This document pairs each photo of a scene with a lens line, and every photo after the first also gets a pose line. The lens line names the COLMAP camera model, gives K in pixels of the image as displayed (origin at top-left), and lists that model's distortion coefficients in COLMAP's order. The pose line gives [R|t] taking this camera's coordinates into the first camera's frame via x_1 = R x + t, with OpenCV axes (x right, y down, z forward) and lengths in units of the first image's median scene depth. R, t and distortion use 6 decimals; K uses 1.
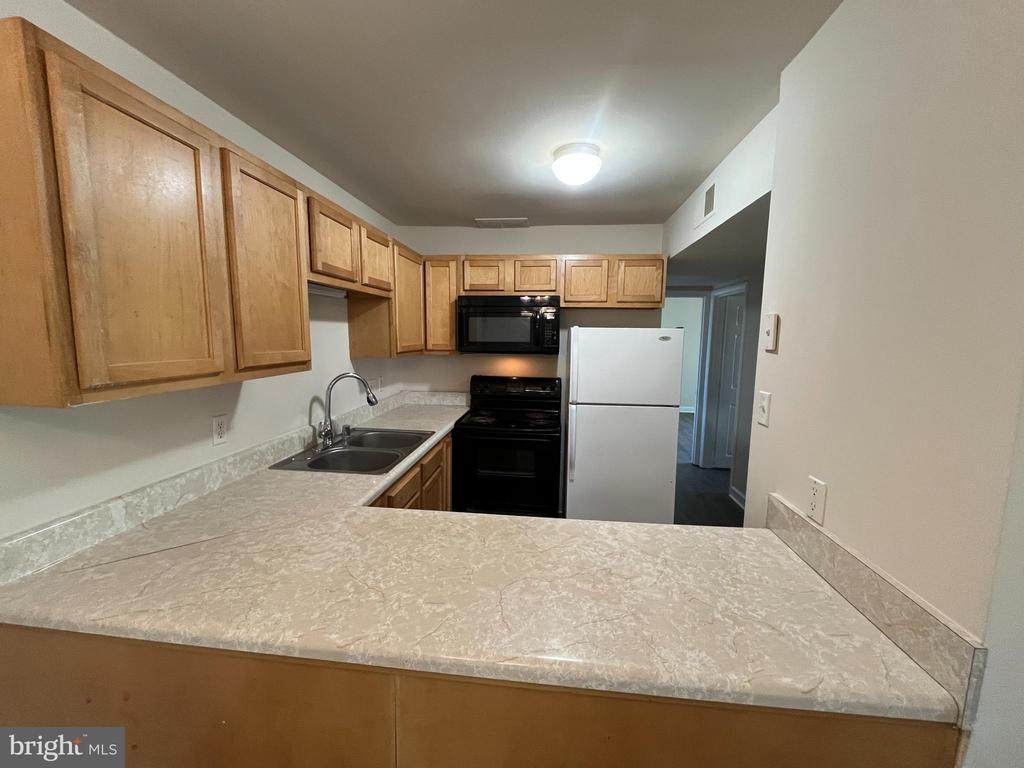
lens RADIAL K [[420.0, 0, 501.2], [0, 420.0, 380.0], [0, 0, 1]] dist [0.000085, -0.000124]
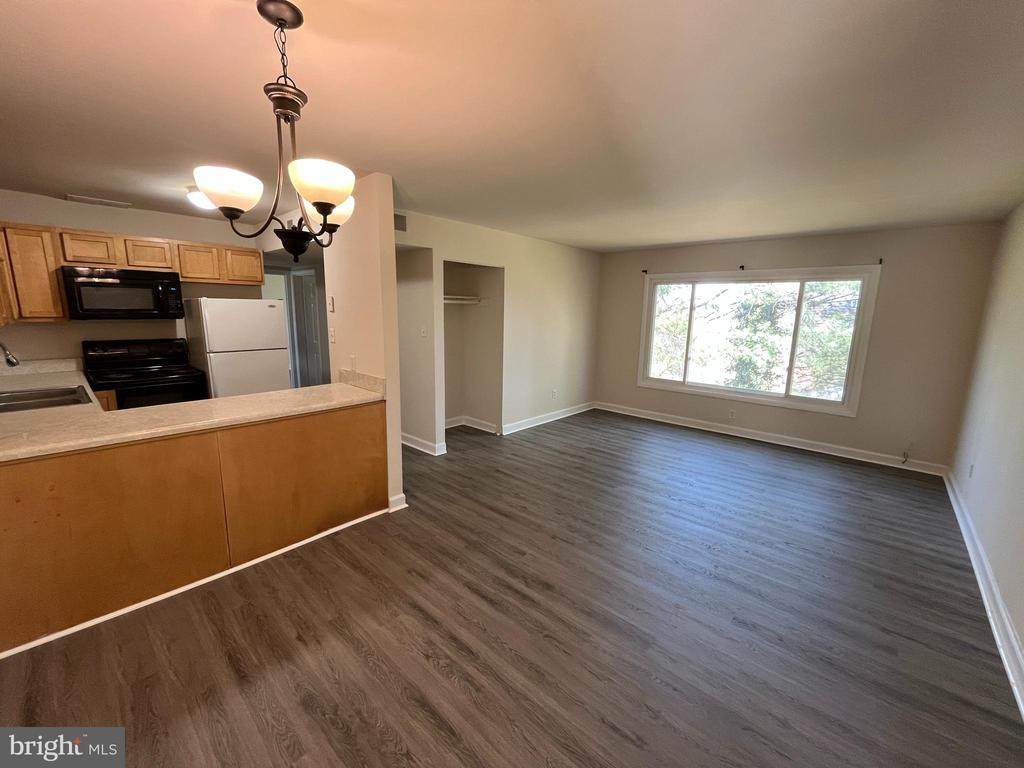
lens RADIAL K [[415.7, 0, 515.4], [0, 415.7, 384.6], [0, 0, 1]] dist [0.001356, -0.000110]
pose [[0.569872, -0.151969, 0.807559, -0.350433], [0.079990, 0.988342, 0.129543, 0.056342], [-0.817831, -0.009227, 0.575384, -0.579668]]
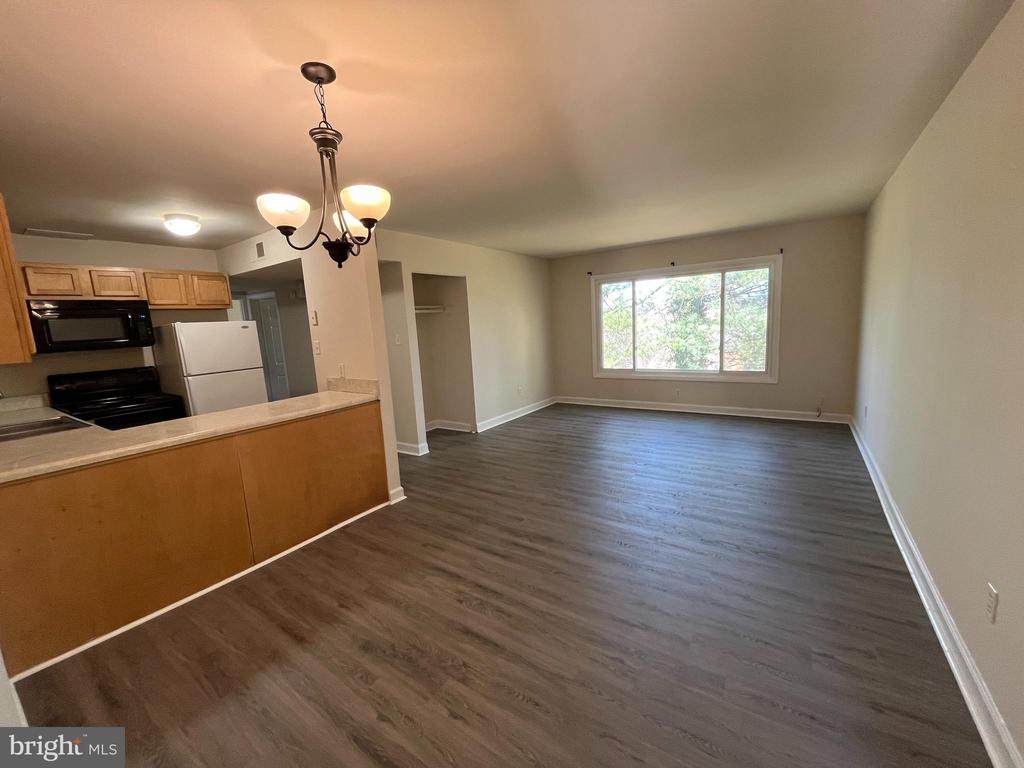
lens RADIAL K [[415.7, 0, 515.4], [0, 415.7, 384.6], [0, 0, 1]] dist [0.001356, -0.000110]
pose [[0.452823, -0.175487, 0.874160, -0.507559], [0.160741, 0.980442, 0.113558, 0.091644], [-0.876991, 0.089092, 0.472175, -0.578323]]
